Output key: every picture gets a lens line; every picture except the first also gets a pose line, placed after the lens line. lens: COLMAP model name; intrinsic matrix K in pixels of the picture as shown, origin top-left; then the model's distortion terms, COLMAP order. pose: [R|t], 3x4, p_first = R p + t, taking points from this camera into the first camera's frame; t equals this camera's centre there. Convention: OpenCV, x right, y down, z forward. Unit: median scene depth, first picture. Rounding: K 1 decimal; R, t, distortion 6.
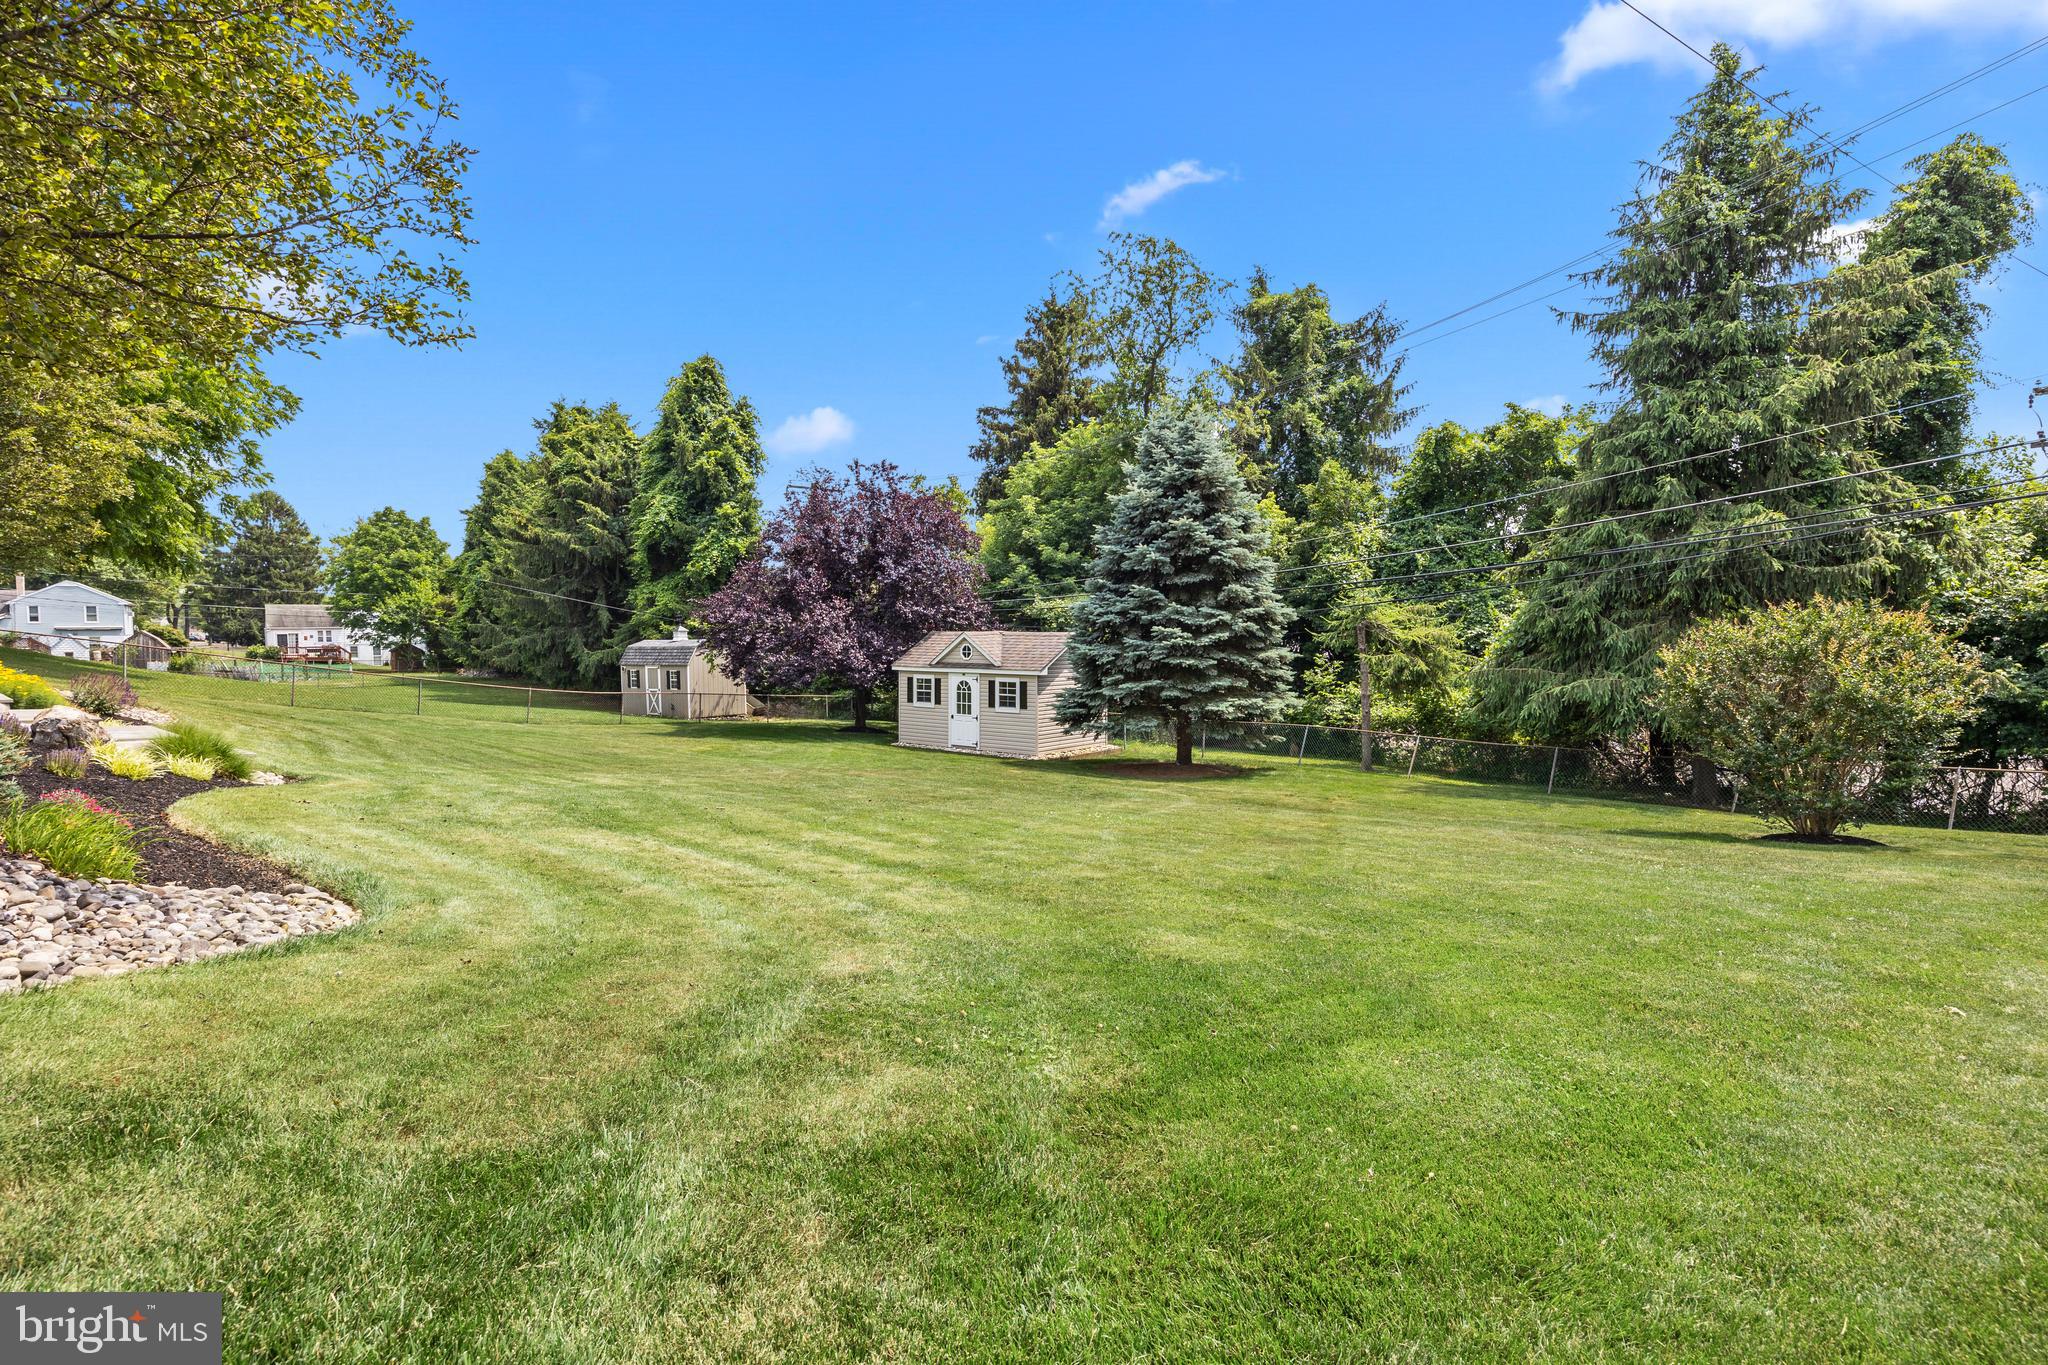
lens RADIAL K [[1006.9, 0, 1024.0], [0, 1006.9, 682.5], [0, 0, 1]] dist [0.000256, 0.000015]
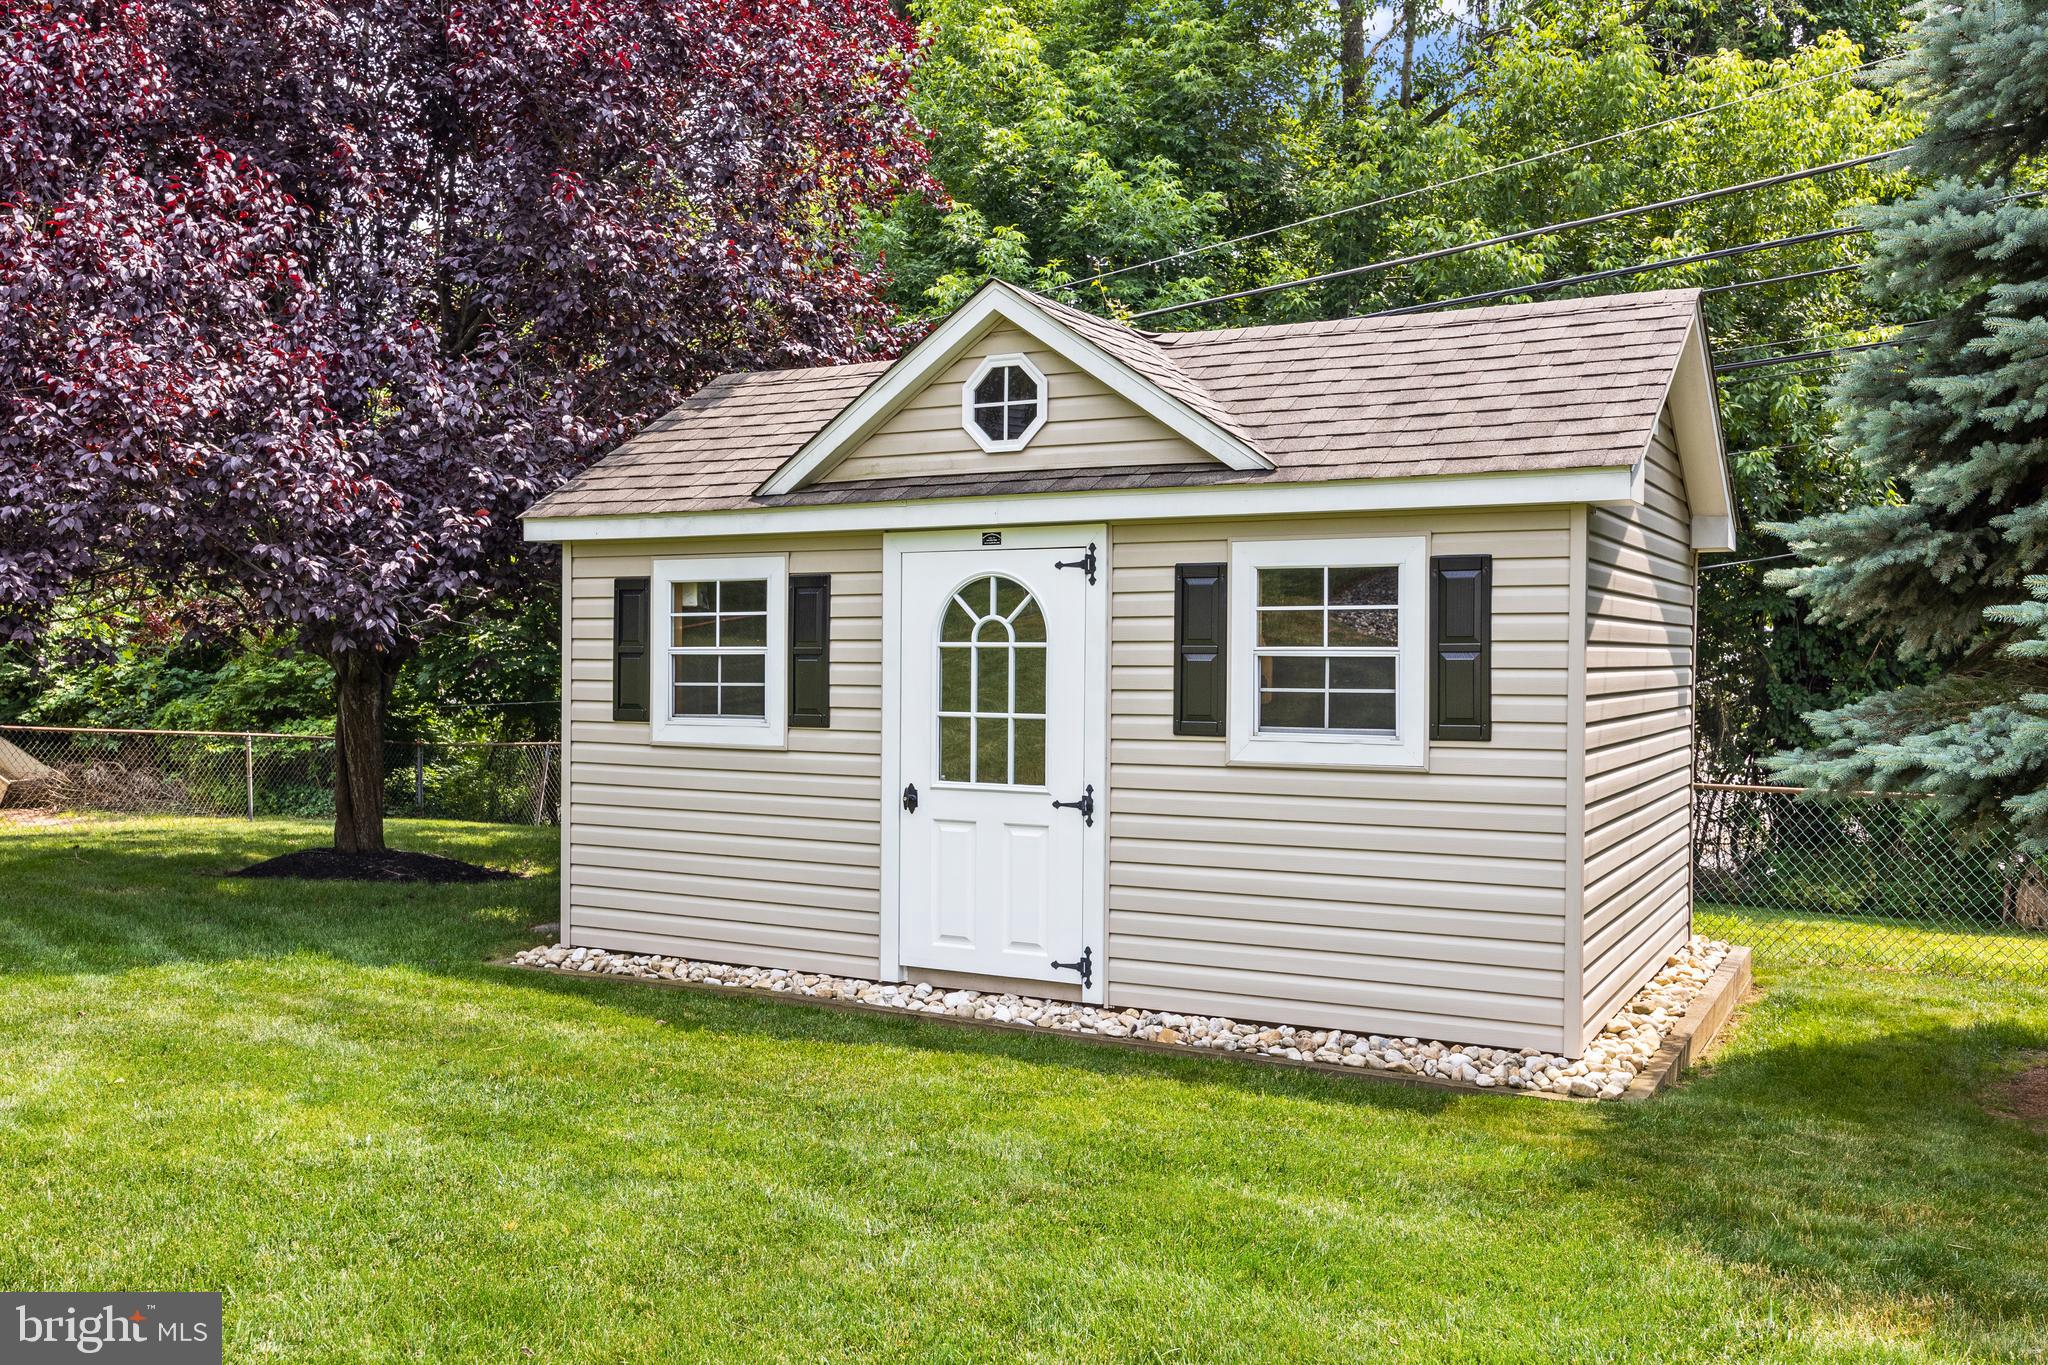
lens RADIAL K [[1672.7, 0, 1024.0], [0, 1672.7, 682.5], [0, 0, 1]] dist [-0.008306, -0.001743]
pose [[0.981452, 0.002769, 0.191687, -0.103330], [0.004523, 0.999283, -0.037594, 0.024733], [-0.191654, 0.037763, 0.980736, 0.709761]]
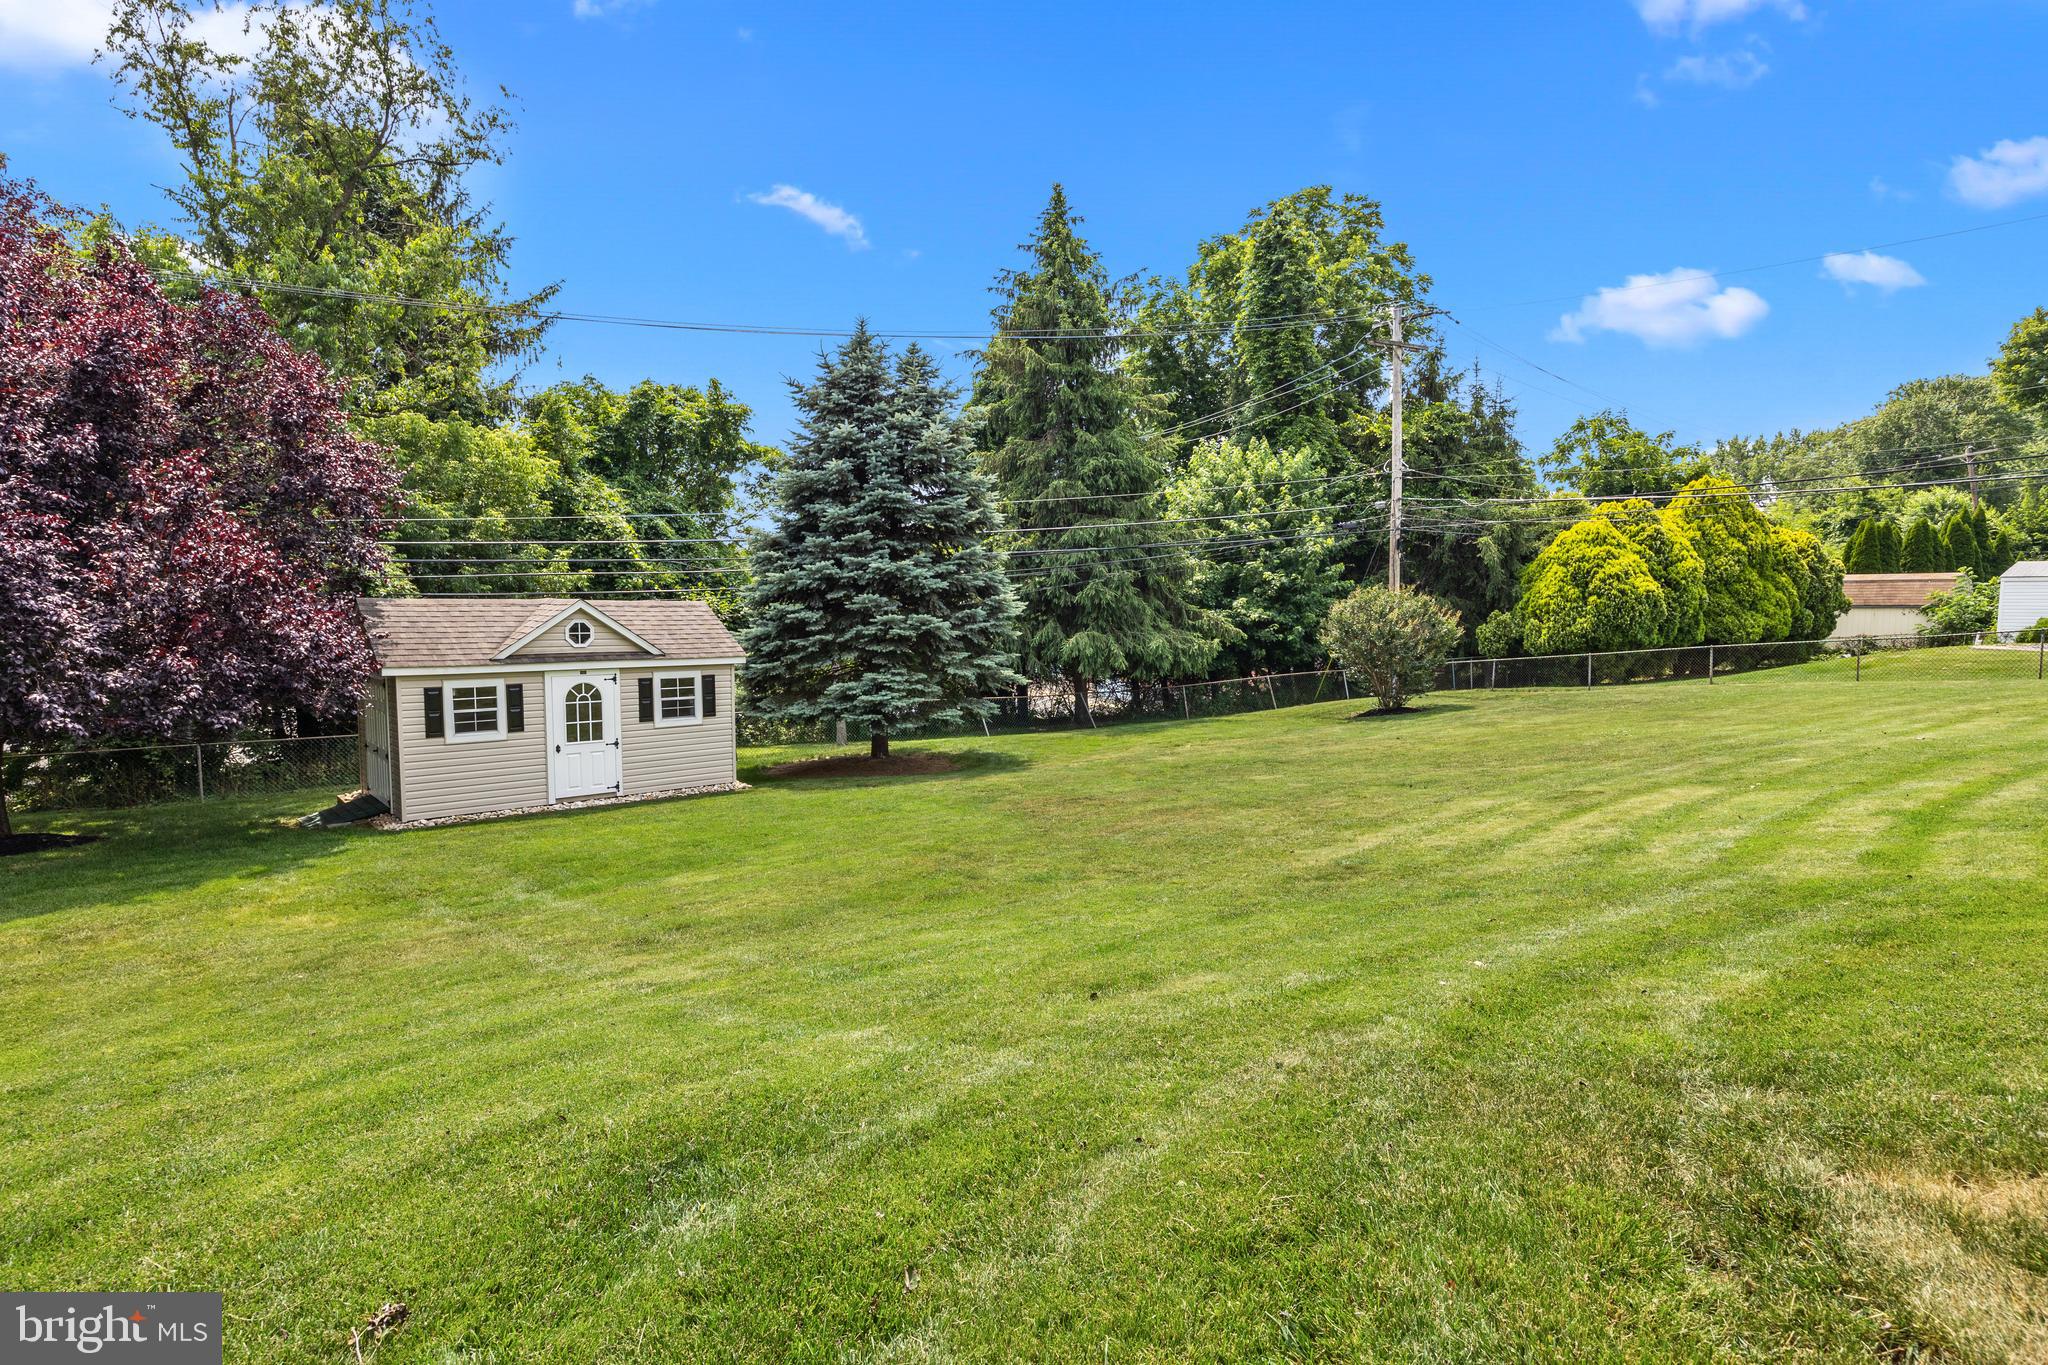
lens RADIAL K [[1030.9, 0, 1024.0], [0, 1030.9, 682.5], [0, 0, 1]] dist [-0.001430, -0.000296]
pose [[0.174826, -0.067733, 0.982267, -0.579225], [0.053396, 0.996815, 0.059233, -0.023106], [-0.983150, 0.042093, 0.177886, 0.624381]]
